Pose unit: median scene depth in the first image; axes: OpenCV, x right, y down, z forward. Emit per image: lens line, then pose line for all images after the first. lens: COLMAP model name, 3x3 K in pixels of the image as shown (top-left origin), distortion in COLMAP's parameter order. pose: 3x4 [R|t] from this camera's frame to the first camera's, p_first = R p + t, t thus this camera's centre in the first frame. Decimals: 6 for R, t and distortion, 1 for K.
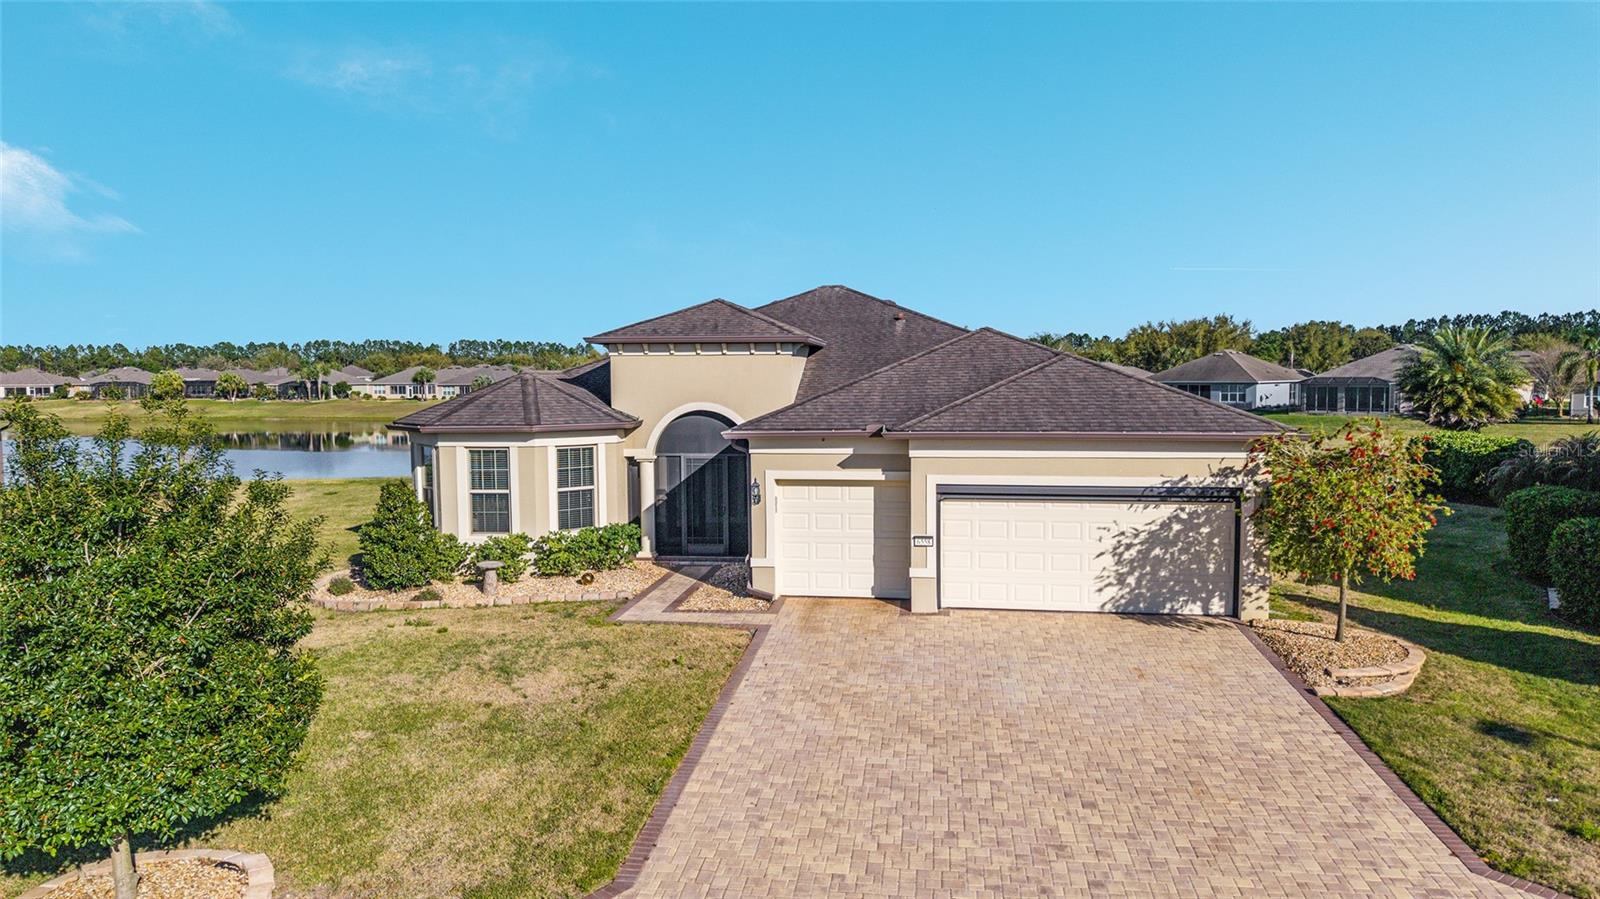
lens RADIAL K [[1066.0, 0, 795.8], [0, 1066.0, 456.2], [0, 0, 1]] dist [0.022970, -0.023655]
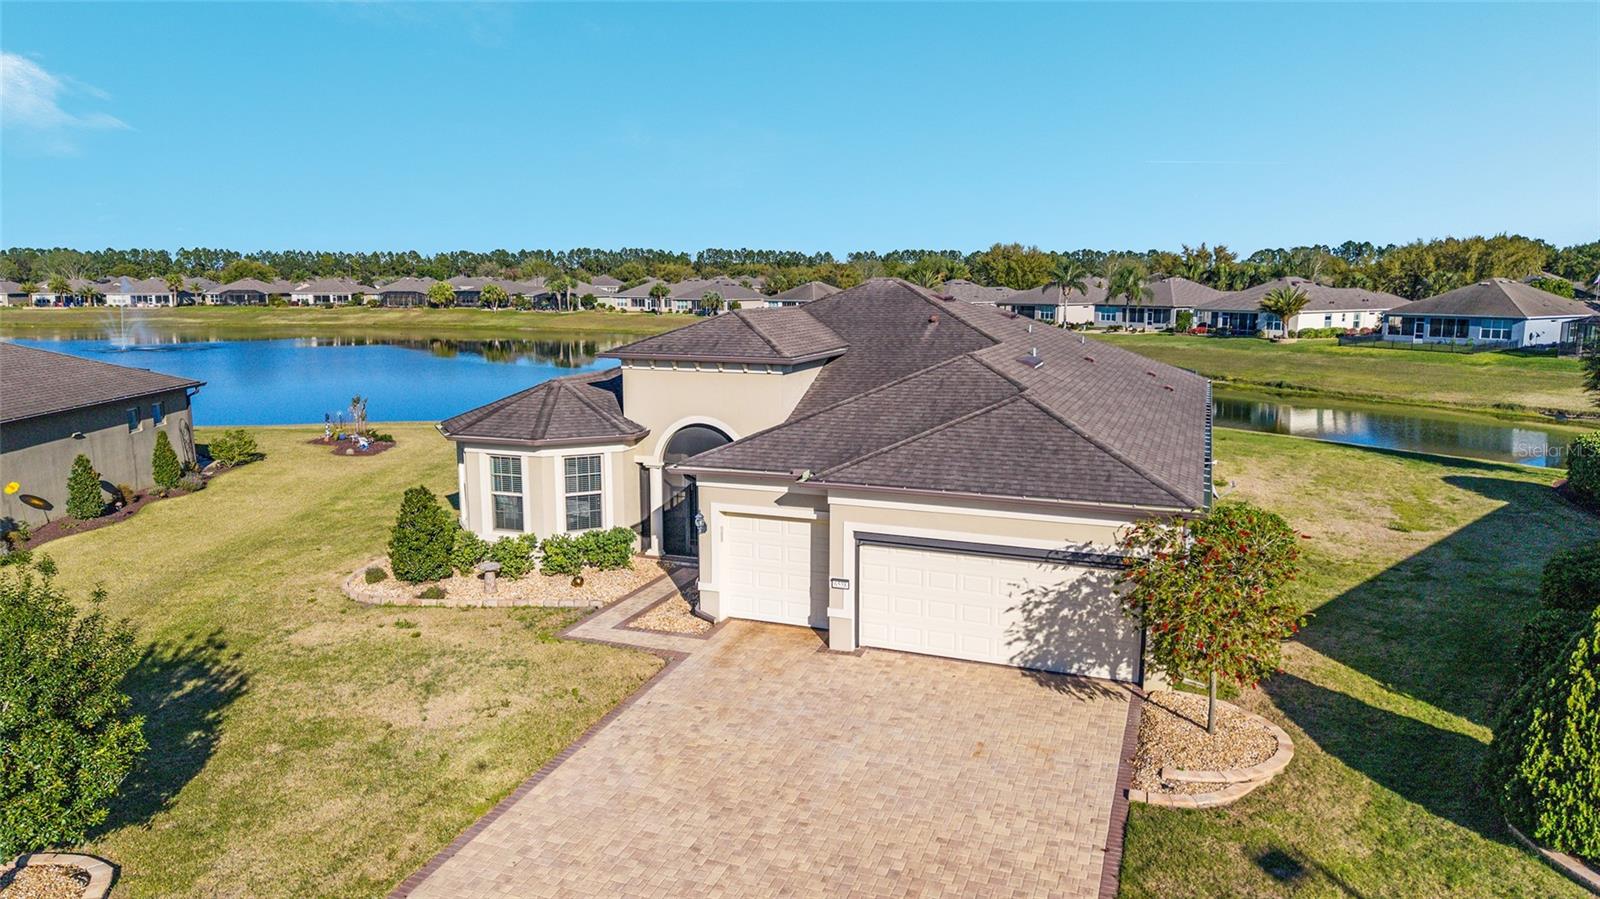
lens RADIAL K [[1064.5, 0, 800.0], [0, 1064.5, 449.5], [0, 0, 1]] dist [0.042985, -0.056640]
pose [[0.973961, 0.043378, -0.222526, 0.295881], [-0.024642, 0.995965, 0.086295, -0.134616], [0.225371, -0.078565, 0.971100, -0.010481]]
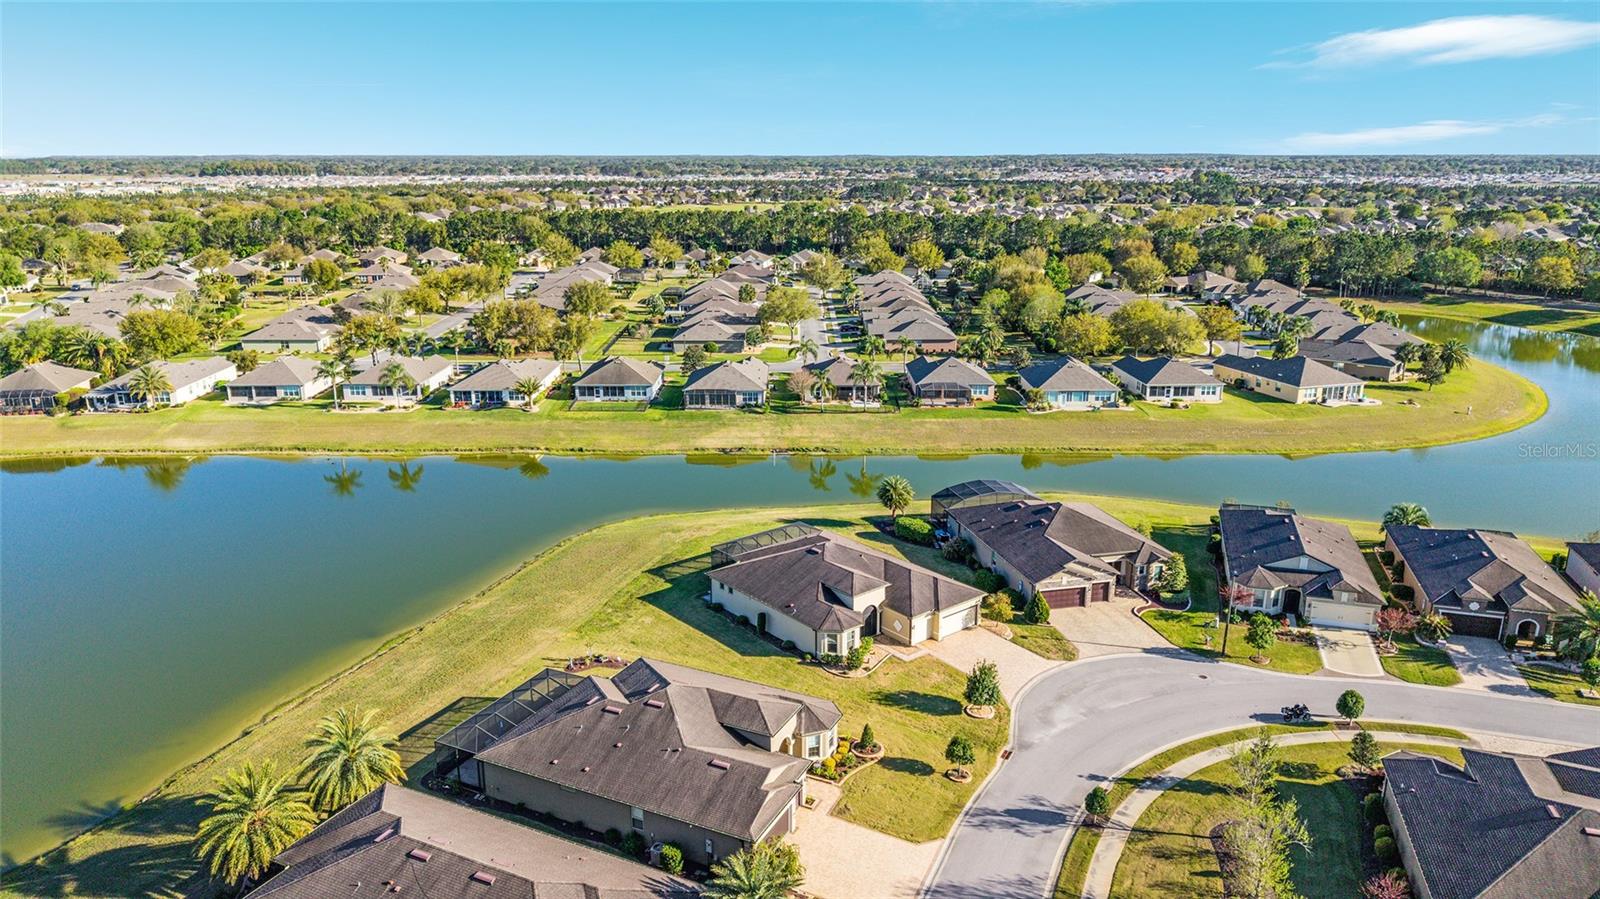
lens RADIAL K [[1078.3, 0, 800.9], [0, 1078.3, 440.6], [0, 0, 1]] dist [0.040633, -0.054051]
pose [[0.670537, -0.181238, 0.719397, -3.902613], [0.047966, 0.978263, 0.201746, -1.880732], [-0.740324, -0.100772, 0.664655, -1.897448]]
